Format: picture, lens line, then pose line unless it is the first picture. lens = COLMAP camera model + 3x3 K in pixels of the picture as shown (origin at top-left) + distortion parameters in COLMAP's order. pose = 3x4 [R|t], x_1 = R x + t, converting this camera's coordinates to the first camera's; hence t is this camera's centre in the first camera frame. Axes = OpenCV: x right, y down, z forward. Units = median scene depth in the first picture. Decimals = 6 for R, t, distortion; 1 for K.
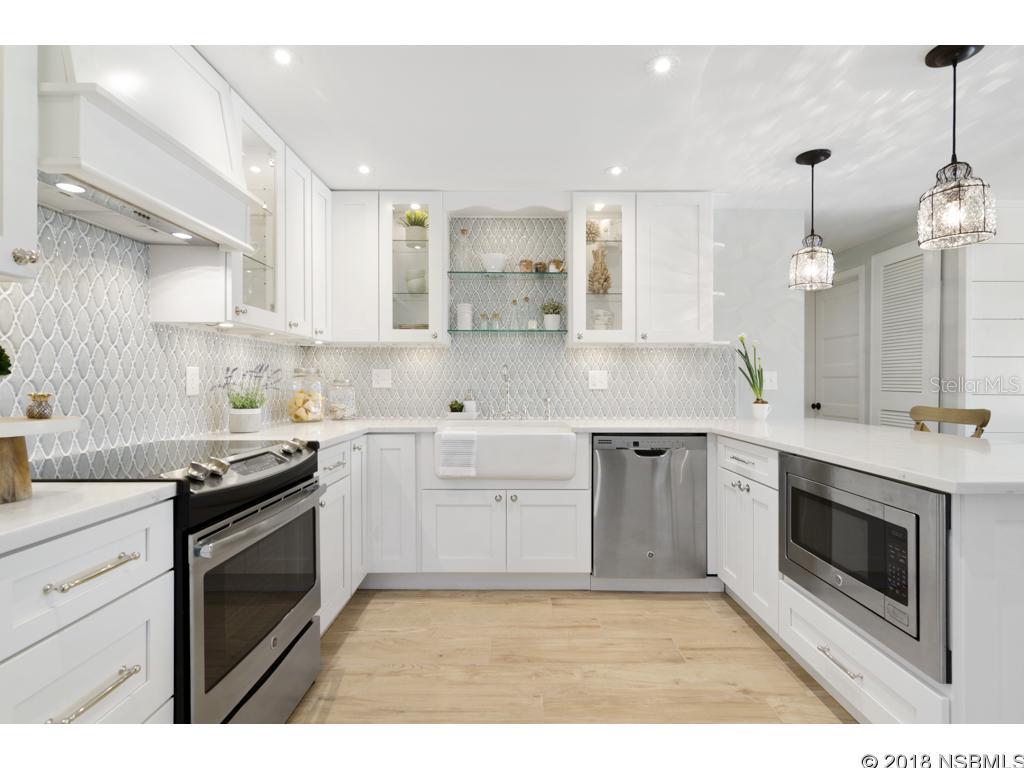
lens RADIAL K [[493.6, 0, 512.5], [0, 493.6, 385.1], [0, 0, 1]] dist [0.001275, 0.002009]
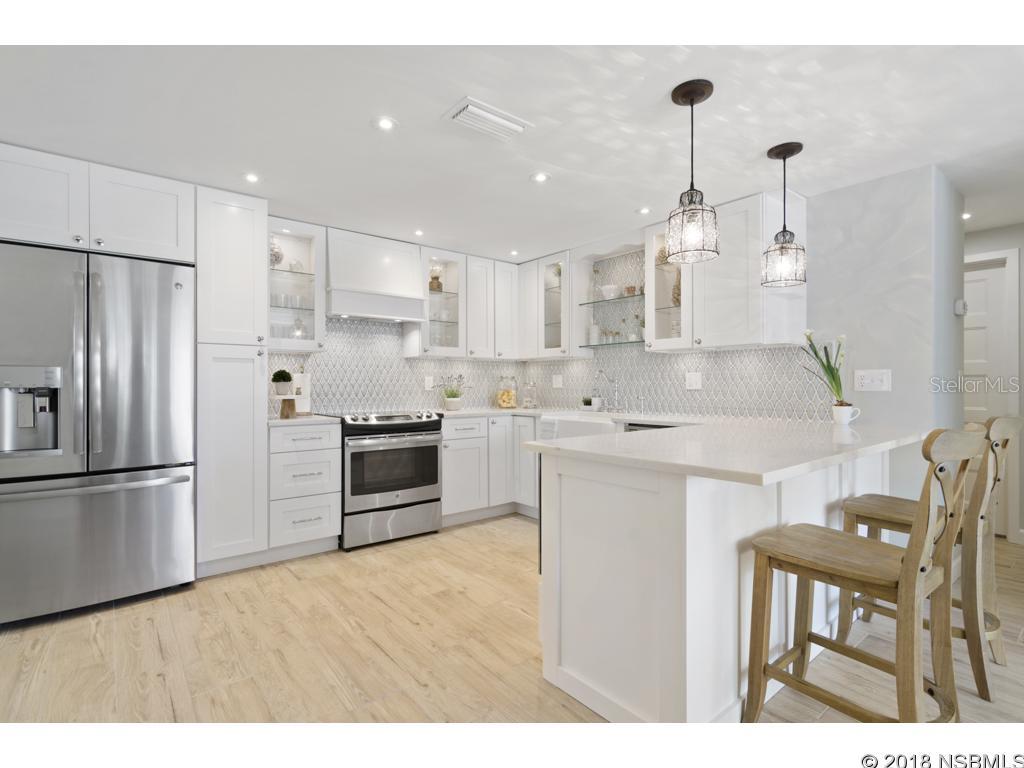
lens RADIAL K [[493.6, 0, 512.5], [0, 493.6, 385.1], [0, 0, 1]] dist [0.001275, 0.002009]
pose [[0.629167, -0.001646, -0.777268, 0.868904], [-0.001647, 0.999993, -0.003451, 0.003497], [0.777268, 0.003452, 0.629160, -0.021899]]
